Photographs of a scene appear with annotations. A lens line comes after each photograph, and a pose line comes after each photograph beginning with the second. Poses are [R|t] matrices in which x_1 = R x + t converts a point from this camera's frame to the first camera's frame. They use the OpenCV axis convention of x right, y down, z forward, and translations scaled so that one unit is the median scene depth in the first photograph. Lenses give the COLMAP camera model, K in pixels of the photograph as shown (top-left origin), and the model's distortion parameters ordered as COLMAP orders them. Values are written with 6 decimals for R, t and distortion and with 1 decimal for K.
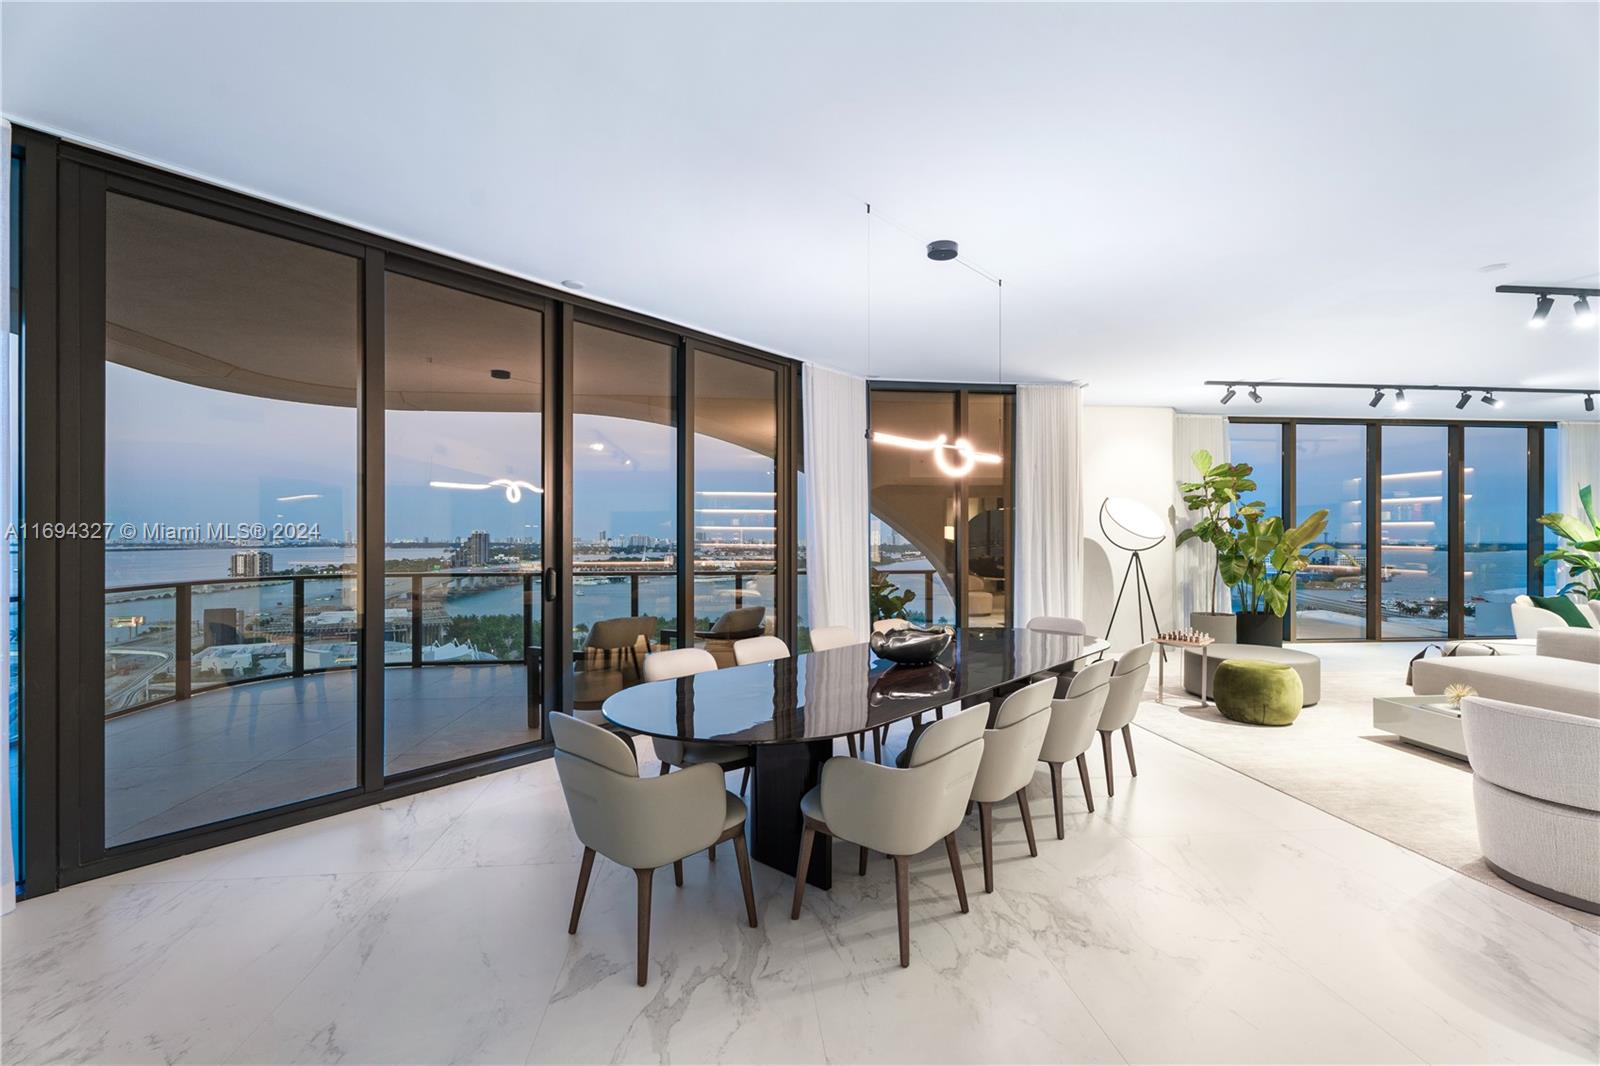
lens RADIAL K [[723.1, 0, 802.5], [0, 723.1, 532.0], [0, 0, 1]] dist [0.005239, -0.001941]
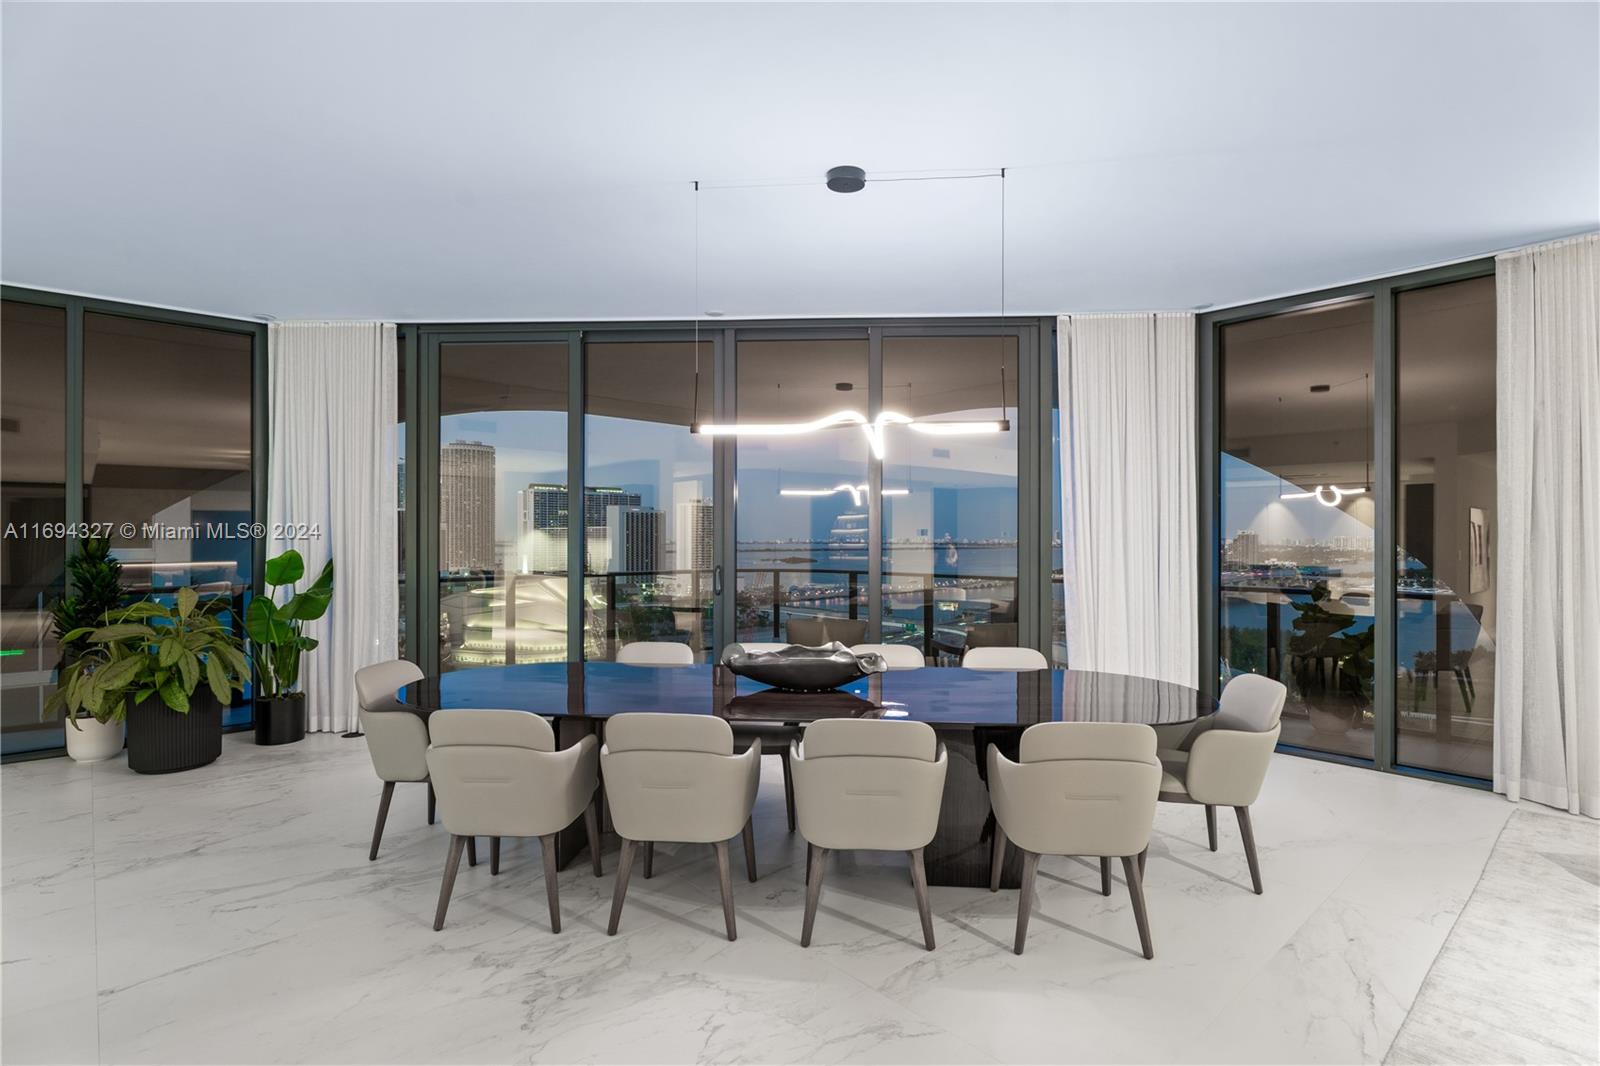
lens RADIAL K [[778.8, 0, 809.9], [0, 778.8, 540.9], [0, 0, 1]] dist [0.002463, 0.000406]
pose [[0.596494, 0.003411, -0.802610, 0.447428], [0.004610, 0.999960, 0.007676, 0.001073], [0.802604, -0.008278, 0.596454, 0.236984]]
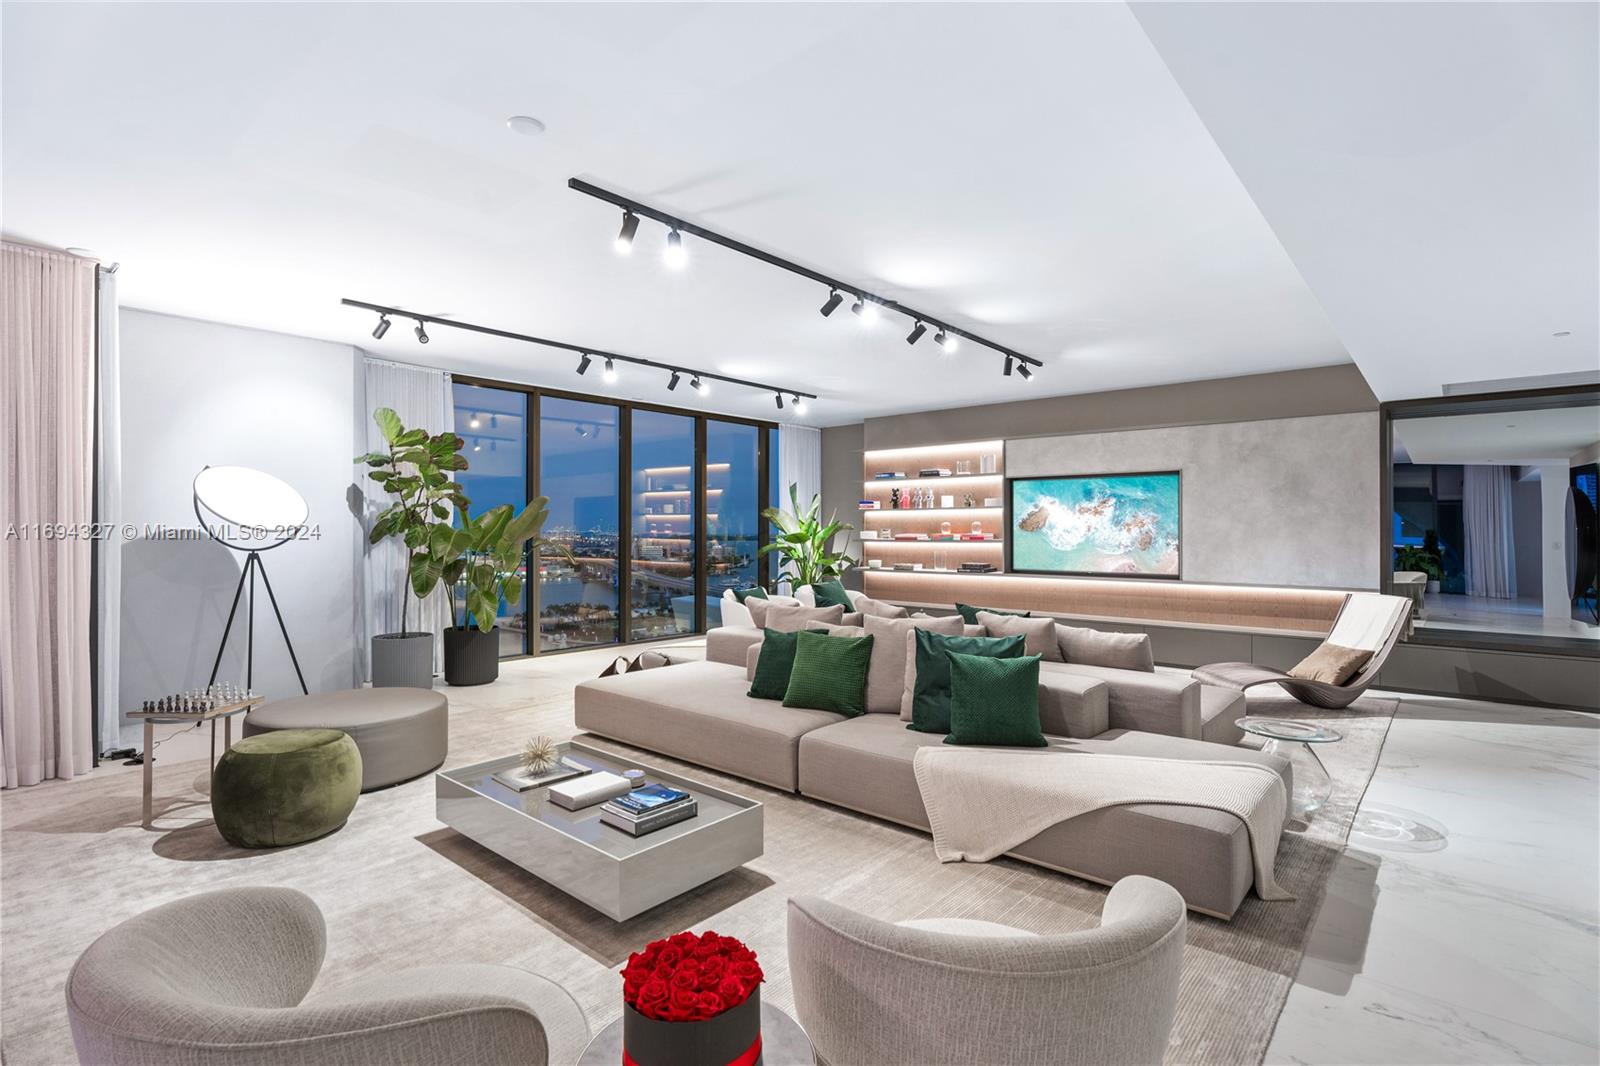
lens RADIAL K [[778.8, 0, 798.1], [0, 778.8, 525.6], [0, 0, 1]] dist [0.002463, 0.000406]
pose [[0.733373, 0.003833, 0.679816, 0.363036], [-0.005070, 0.999987, -0.000169, 0.000910], [-0.679808, -0.003323, 0.733383, 0.171548]]
